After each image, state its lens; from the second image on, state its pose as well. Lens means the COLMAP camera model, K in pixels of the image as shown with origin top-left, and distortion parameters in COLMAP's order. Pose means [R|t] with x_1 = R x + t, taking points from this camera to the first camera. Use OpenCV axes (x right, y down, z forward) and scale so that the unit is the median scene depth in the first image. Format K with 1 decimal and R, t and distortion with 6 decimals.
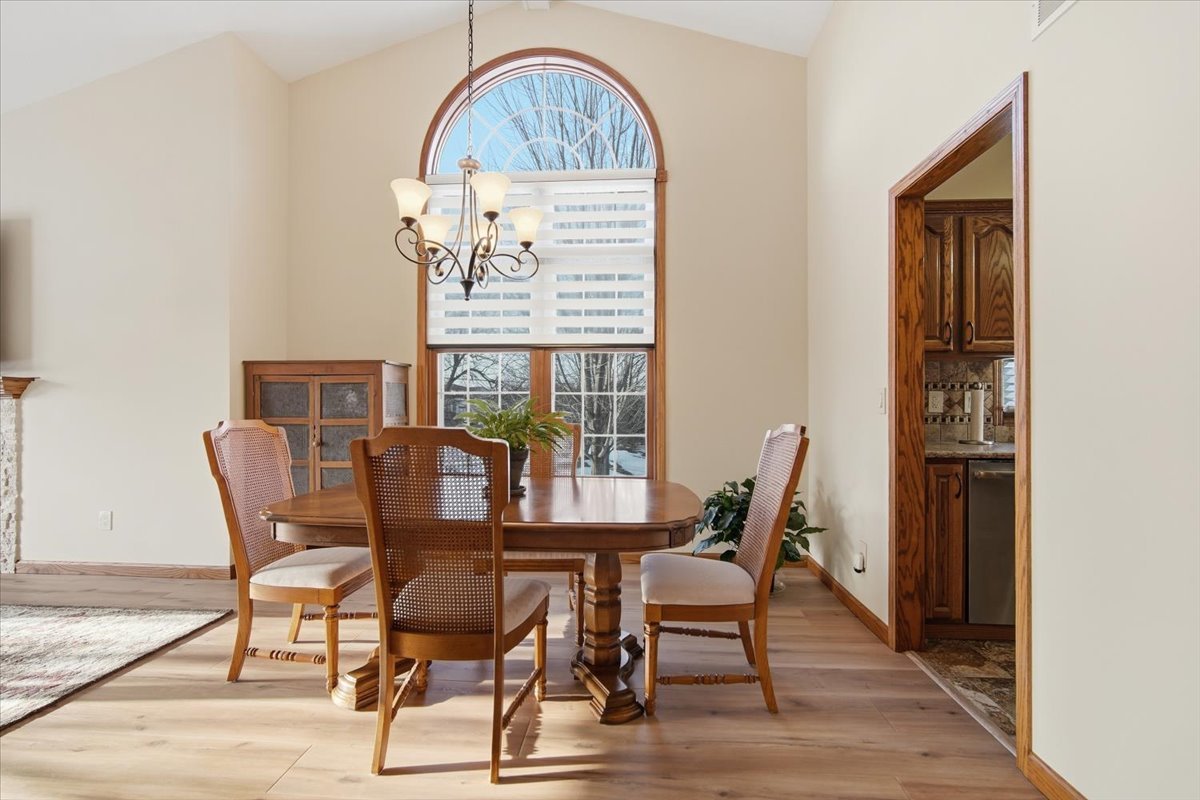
lens RADIAL K [[533.5, 0, 598.1], [0, 533.5, 404.0], [0, 0, 1]] dist [-0.014495, 0.005282]
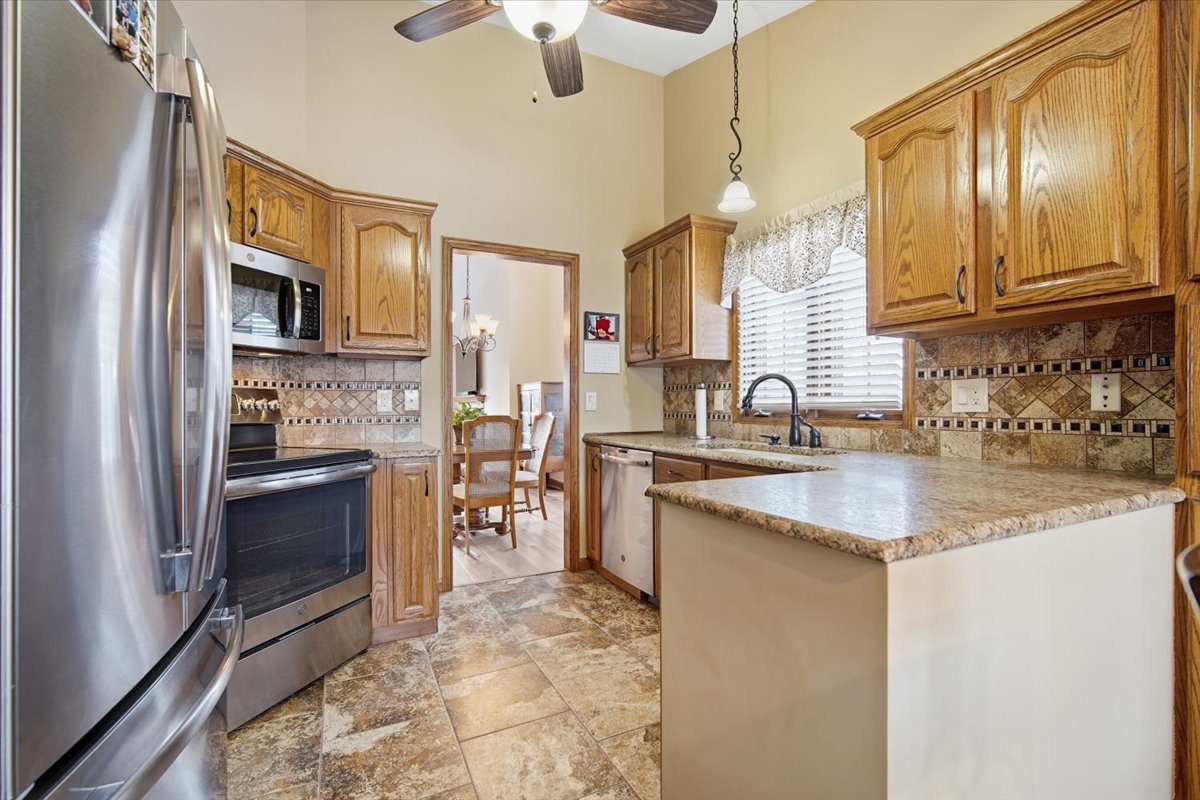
lens RADIAL K [[533.5, 0, 598.1], [0, 533.5, 404.0], [0, 0, 1]] dist [-0.014495, 0.005282]
pose [[0.507136, -0.007829, -0.861831, 1.520184], [0.011903, 0.999927, -0.002079, 0.003089], [0.861784, -0.009204, 0.507192, 0.249778]]
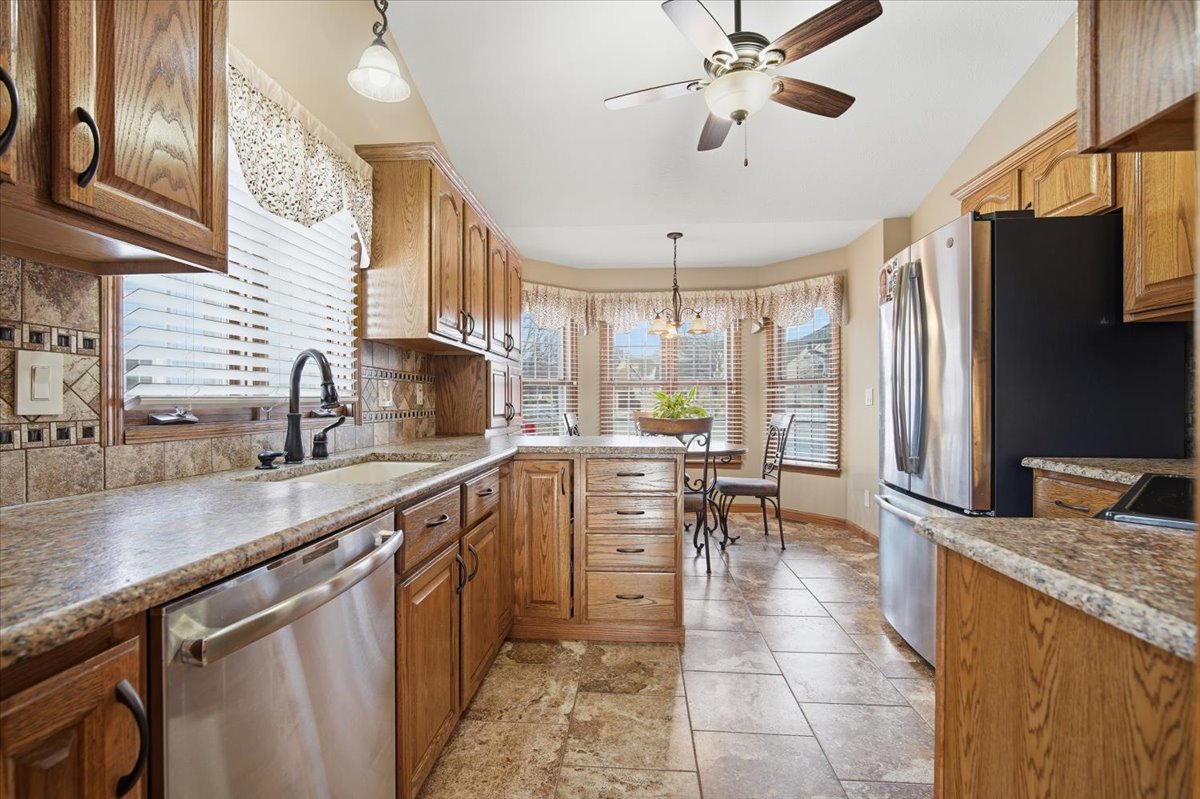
lens RADIAL K [[533.5, 0, 598.1], [0, 533.5, 403.5], [0, 0, 1]] dist [-0.014495, 0.005282]
pose [[0.000146, -0.006485, 0.999979, 0.368643], [-0.005713, 0.999963, 0.006486, 0.005266], [-0.999984, -0.005714, 0.000109, 0.647413]]
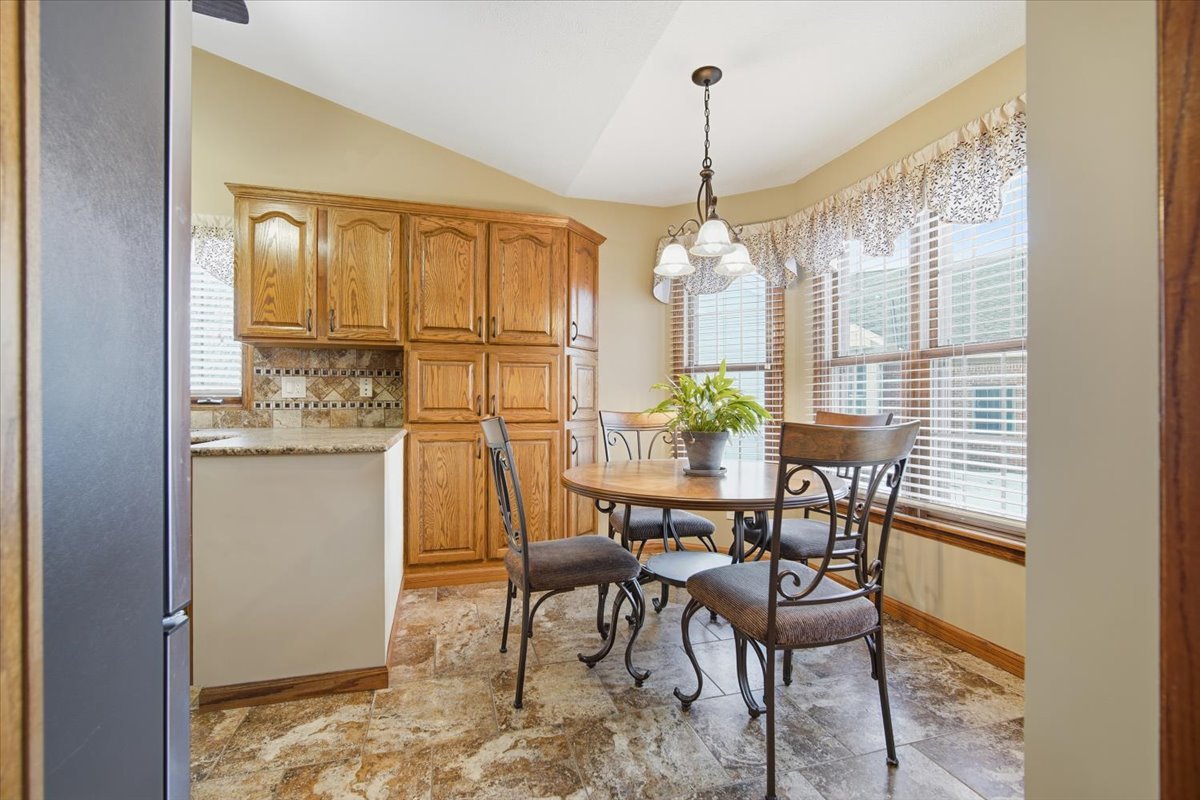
lens RADIAL K [[533.5, 0, 598.1], [0, 533.5, 404.0], [0, 0, 1]] dist [-0.014495, 0.005282]
pose [[0.936610, -0.002926, 0.350362, 1.380750], [-0.001668, 0.999917, 0.012811, 0.015404], [-0.350370, -0.012584, 0.936527, -0.195223]]
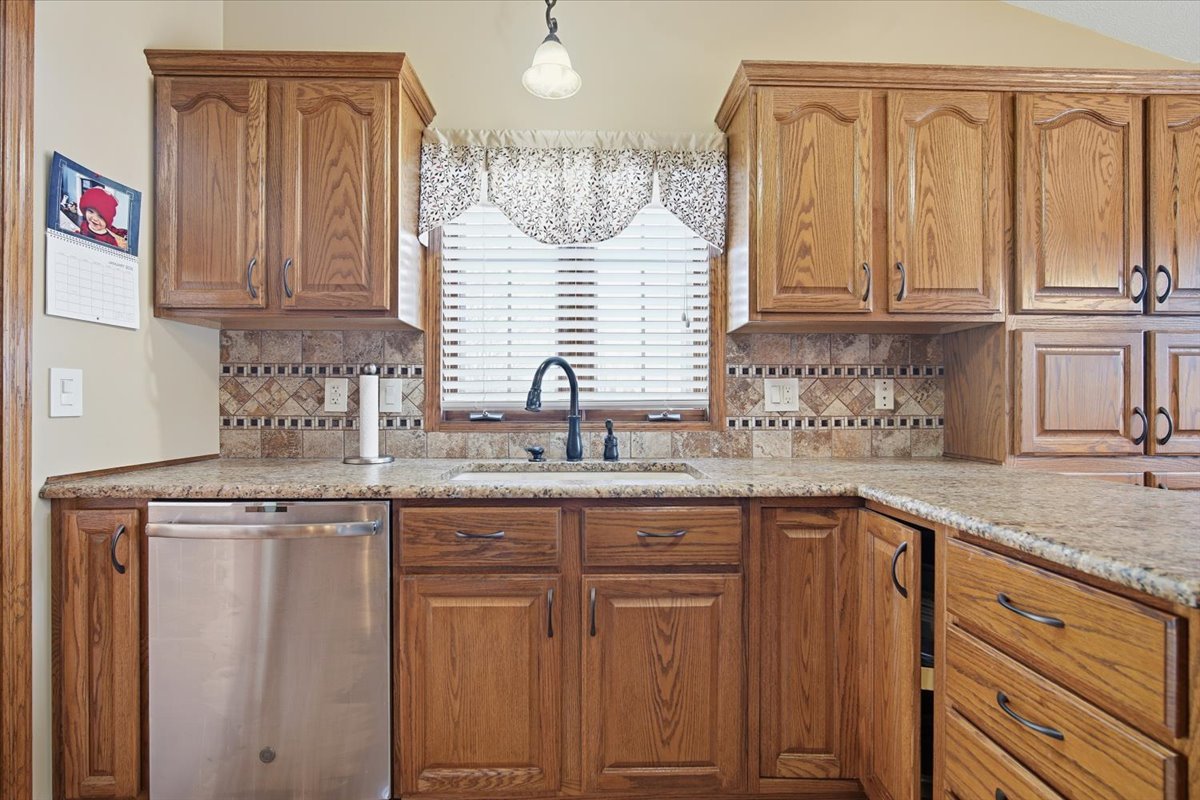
lens RADIAL K [[533.5, 0, 598.1], [0, 533.5, 404.0], [0, 0, 1]] dist [-0.014495, 0.005282]
pose [[0.994800, -0.003644, 0.101787, 0.896170], [0.002749, 0.999956, 0.008940, 0.001883], [-0.101815, -0.008613, 0.994766, 0.341679]]
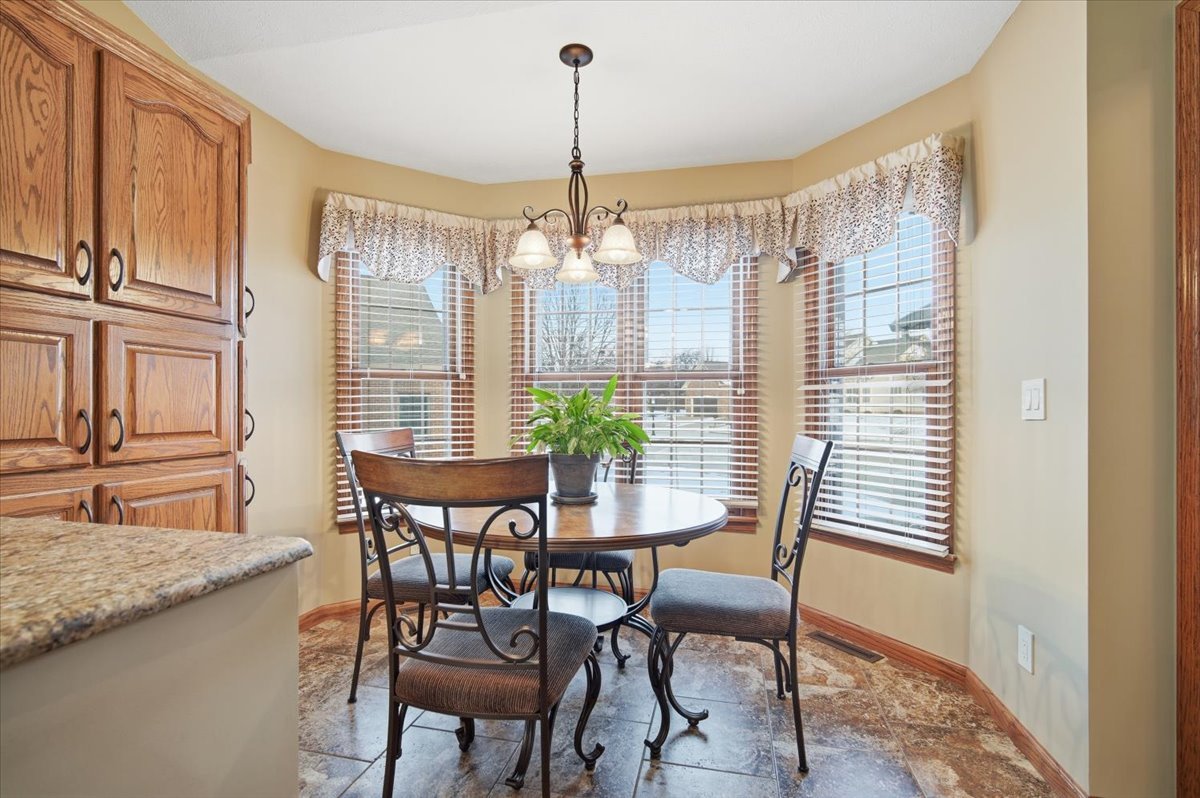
lens RADIAL K [[550.0, 0, 598.7], [0, 550.0, 408.9], [0, 0, 1]] dist [-0.015010, 0.005474]
pose [[0.144289, -0.005423, 0.989521, 1.109281], [-0.010296, 0.999923, 0.006981, 0.003247], [-0.989482, -0.011196, 0.144222, 0.315863]]
